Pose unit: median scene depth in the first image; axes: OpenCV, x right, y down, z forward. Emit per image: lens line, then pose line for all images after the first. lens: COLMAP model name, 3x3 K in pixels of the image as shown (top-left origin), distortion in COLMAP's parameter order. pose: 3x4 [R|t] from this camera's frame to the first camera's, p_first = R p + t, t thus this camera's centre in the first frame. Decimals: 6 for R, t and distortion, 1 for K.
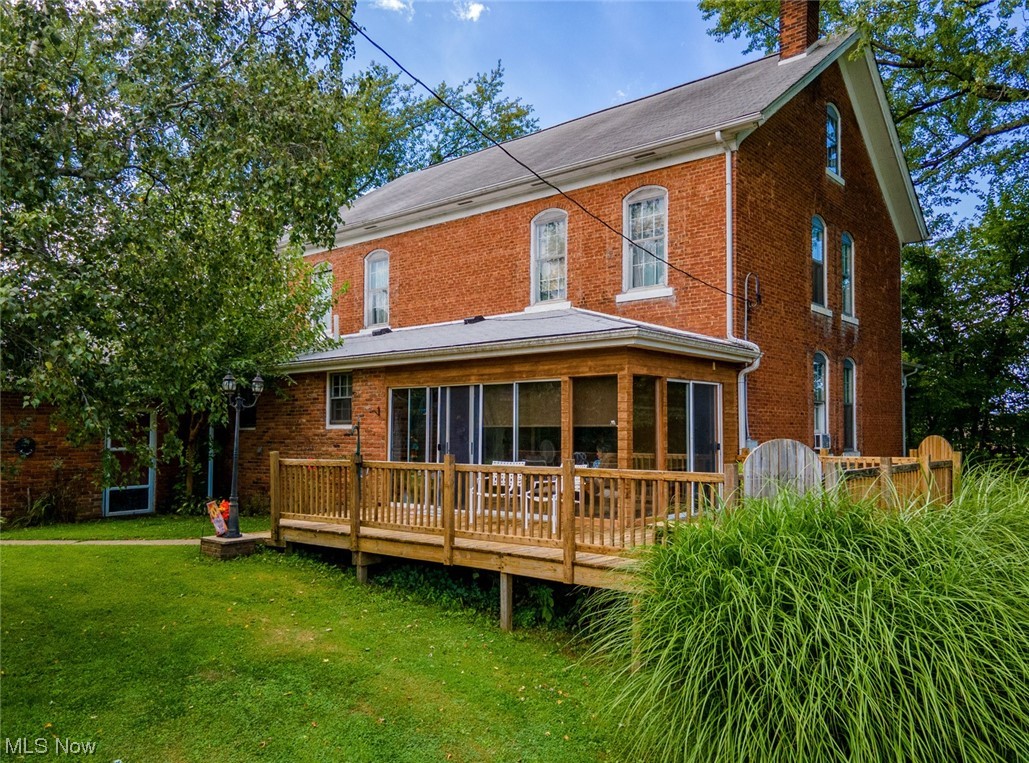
lens RADIAL K [[743.2, 0, 519.9], [0, 743.2, 382.3], [0, 0, 1]] dist [0.031432, -0.001074]
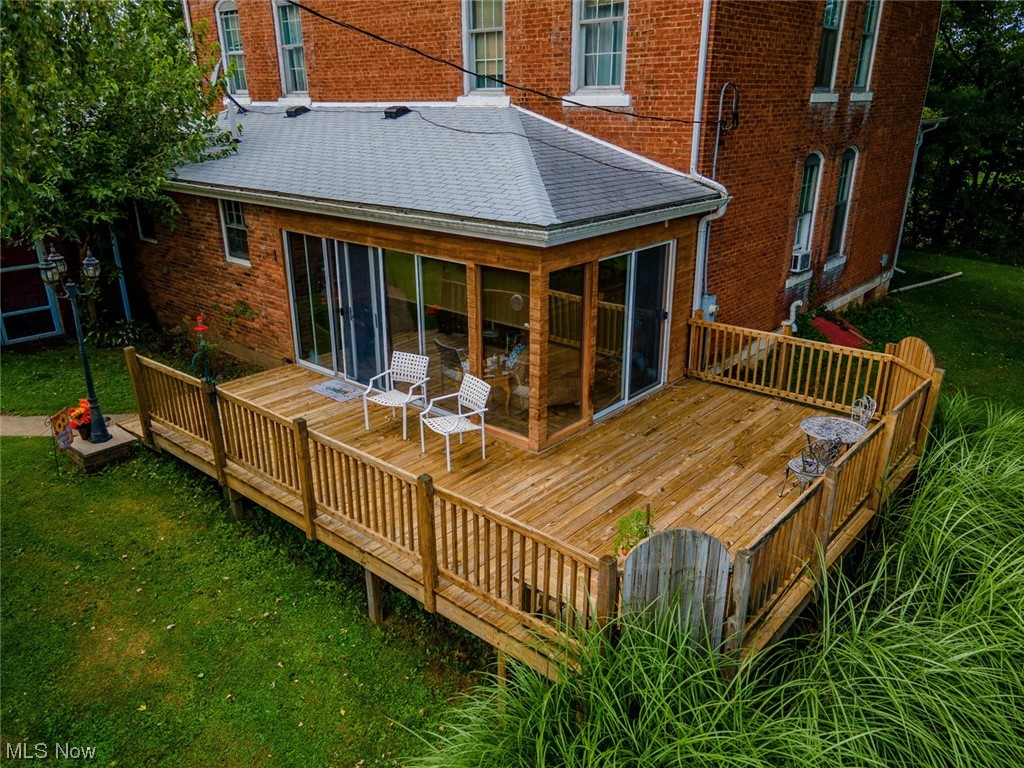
lens RADIAL K [[739.0, 0, 511.1], [0, 739.0, 378.2], [0, 0, 1]] dist [0.029008, 0.027537]
pose [[0.999934, -0.007961, -0.008317, 0.083767], [0.010504, 0.926607, 0.375884, -0.144901], [0.004714, -0.375946, 0.926629, 0.164889]]
